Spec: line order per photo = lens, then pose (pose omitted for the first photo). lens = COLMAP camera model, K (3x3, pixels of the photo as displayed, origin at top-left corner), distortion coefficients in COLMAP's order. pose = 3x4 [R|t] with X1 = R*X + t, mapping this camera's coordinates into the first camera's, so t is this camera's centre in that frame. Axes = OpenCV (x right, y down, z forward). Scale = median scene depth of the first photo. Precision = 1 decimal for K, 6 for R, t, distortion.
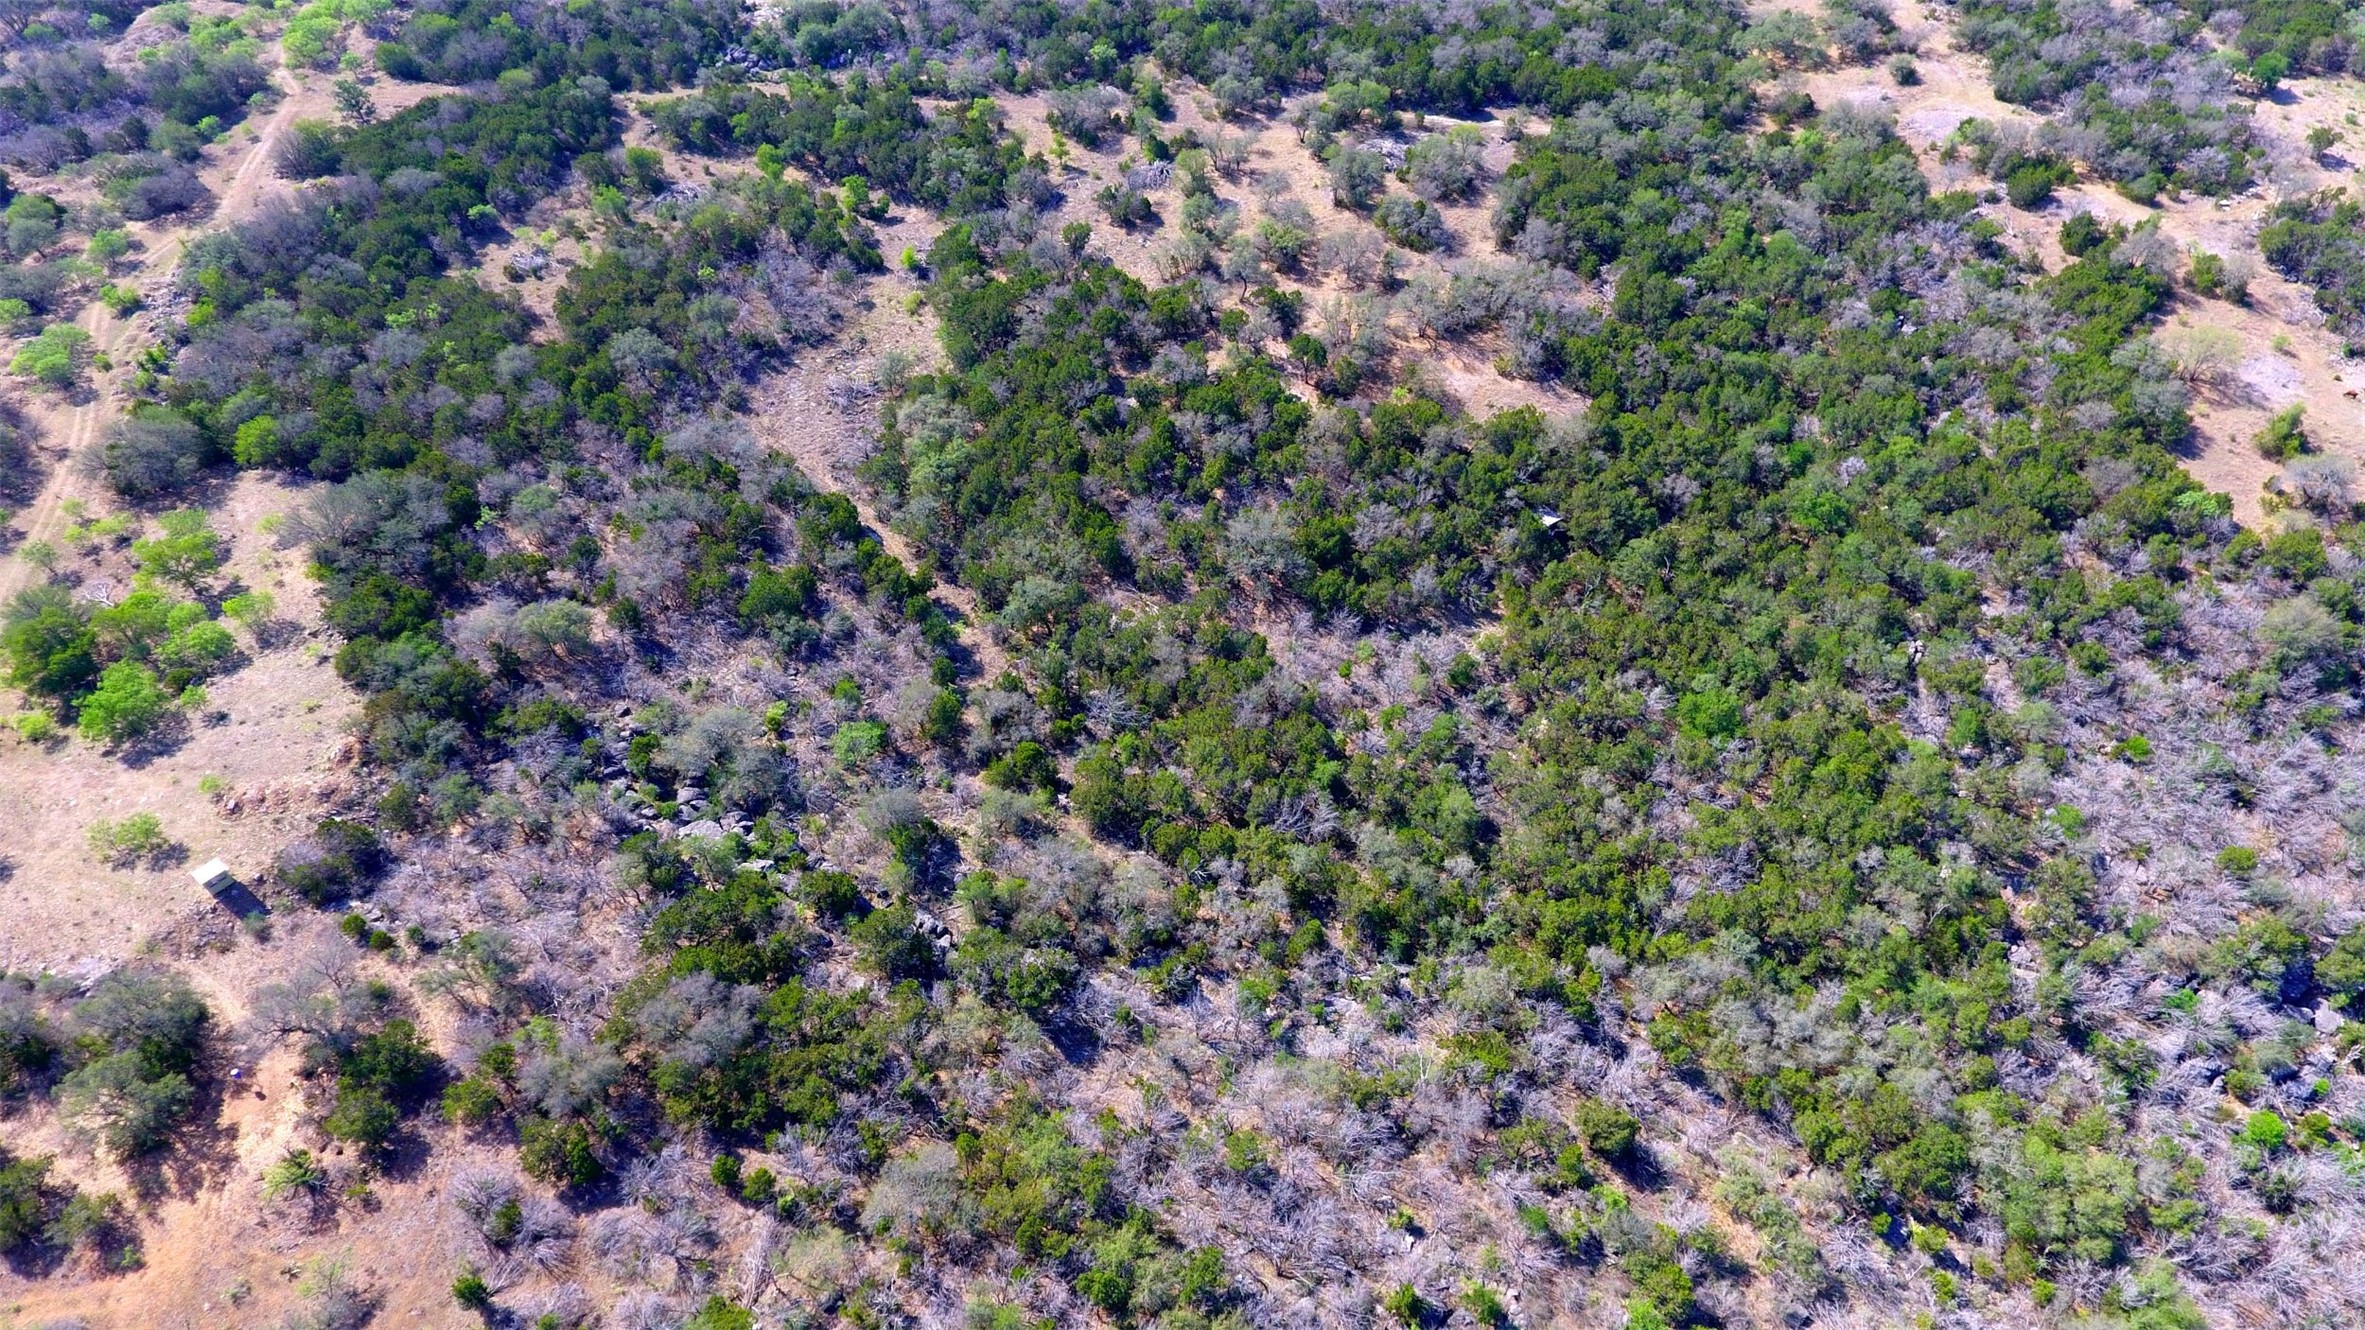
lens RADIAL K [[1387.3, 0, 1182.5], [0, 1387.3, 665.0], [0, 0, 1]] dist [-0.005394, 0.000641]
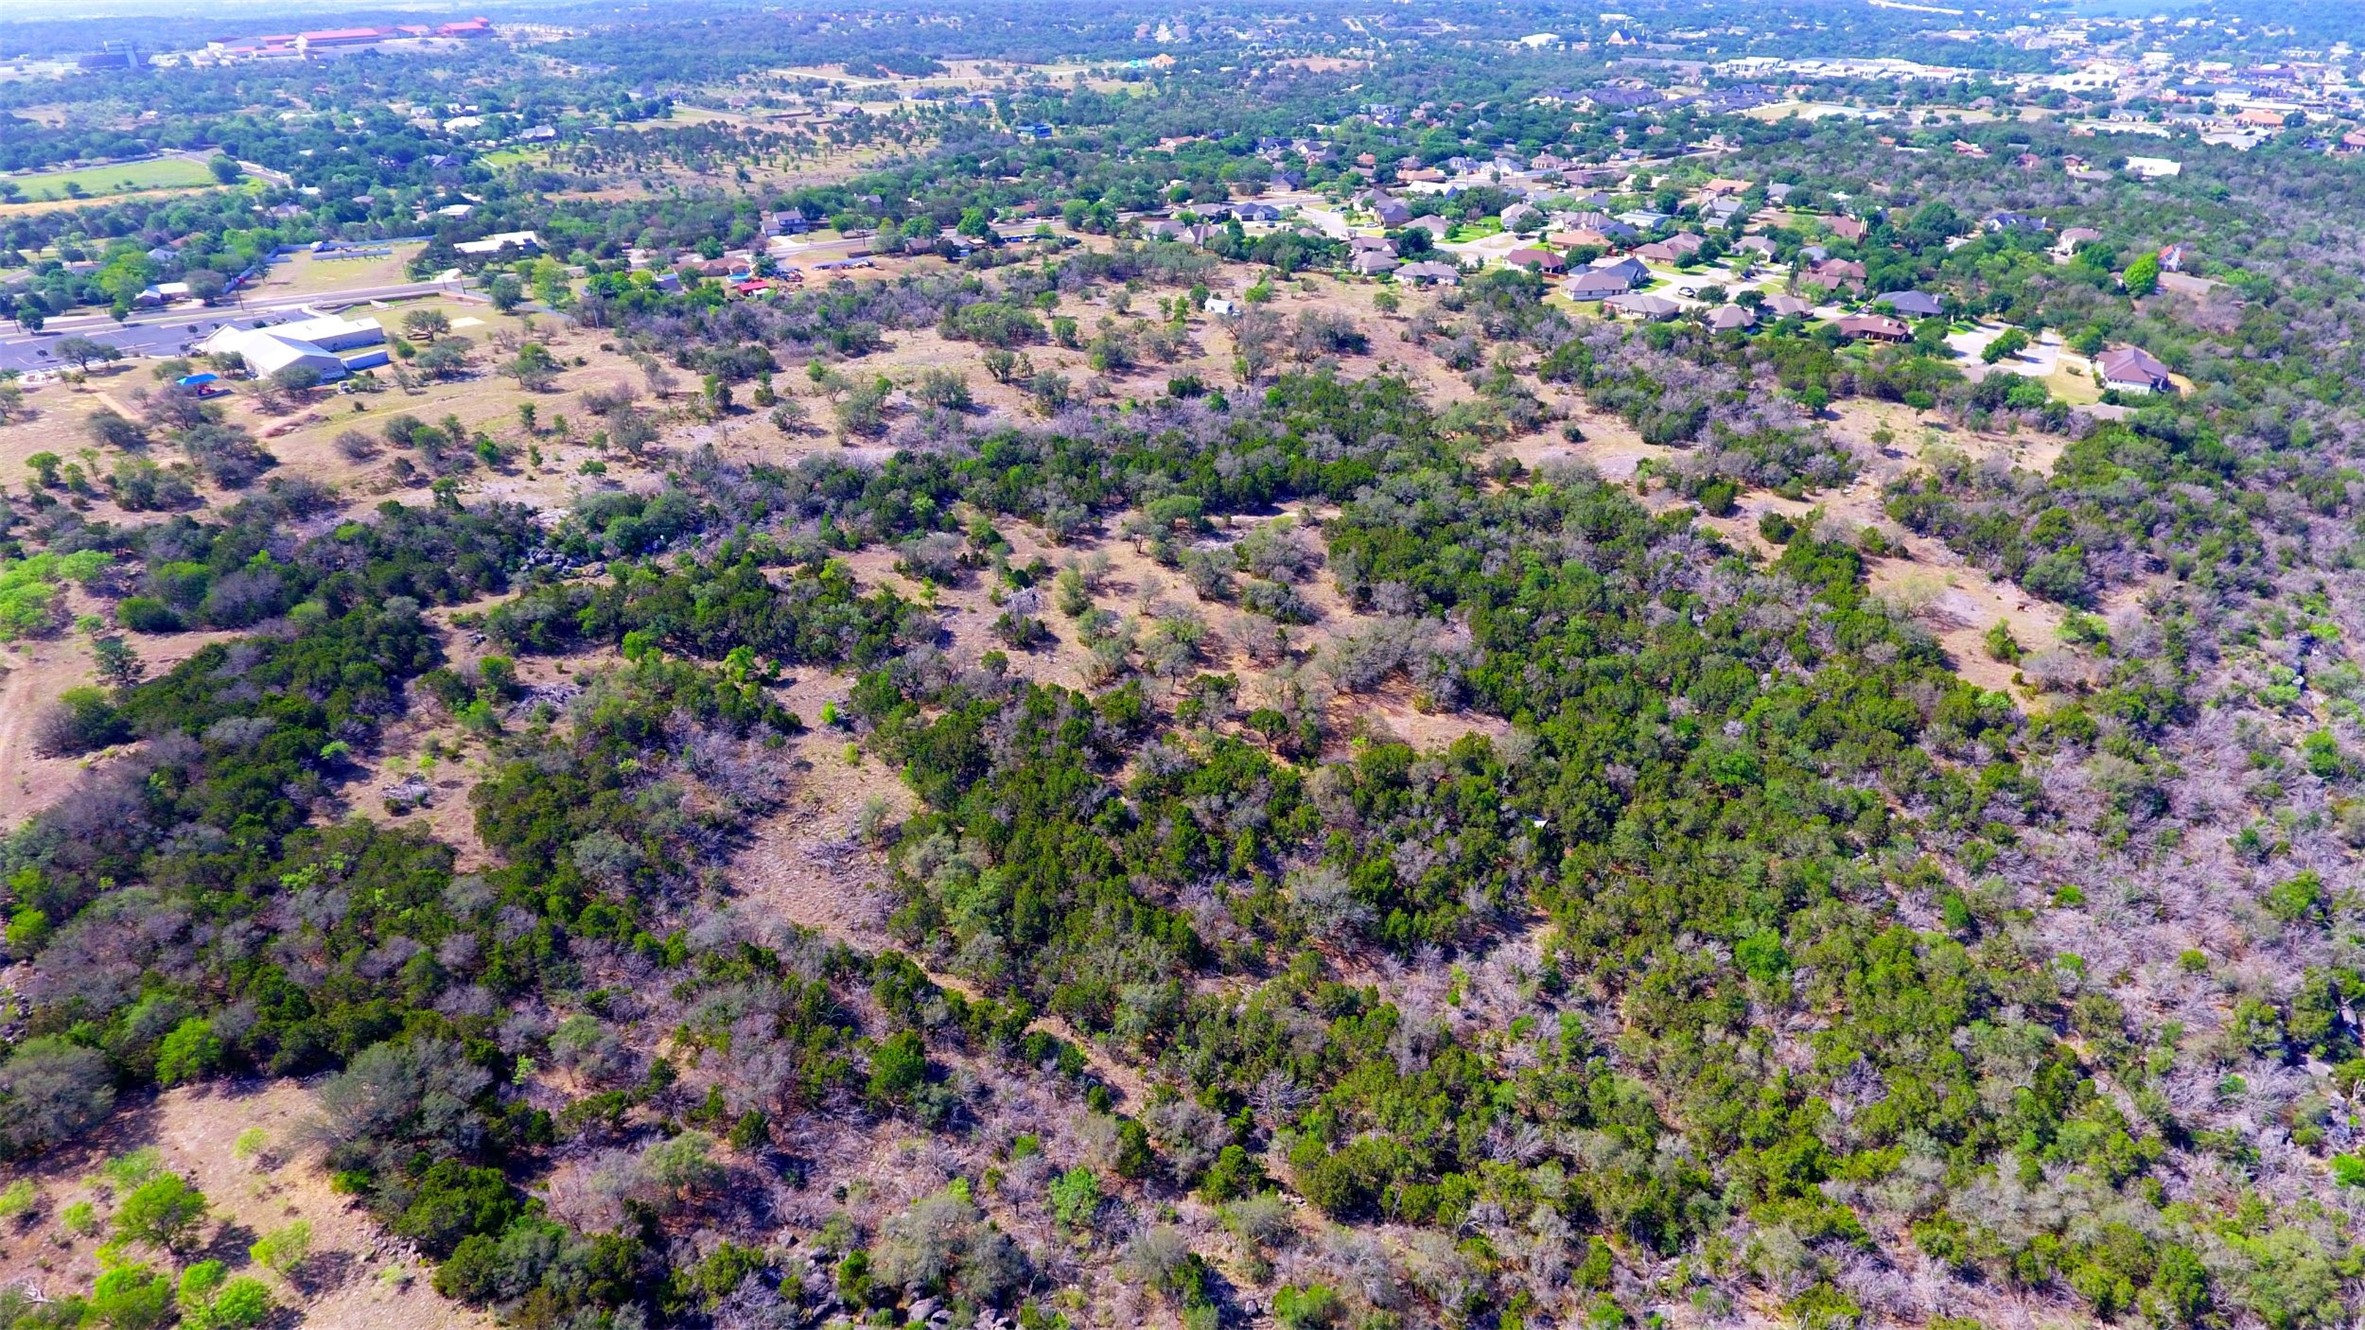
lens RADIAL K [[1387.3, 0, 1182.5], [0, 1387.3, 665.0], [0, 0, 1]] dist [-0.005394, 0.000641]
pose [[0.931733, -0.167737, 0.322085, -0.283040], [0.253613, 0.935361, -0.246536, -0.019685], [-0.259913, 0.311390, 0.914047, 0.023741]]
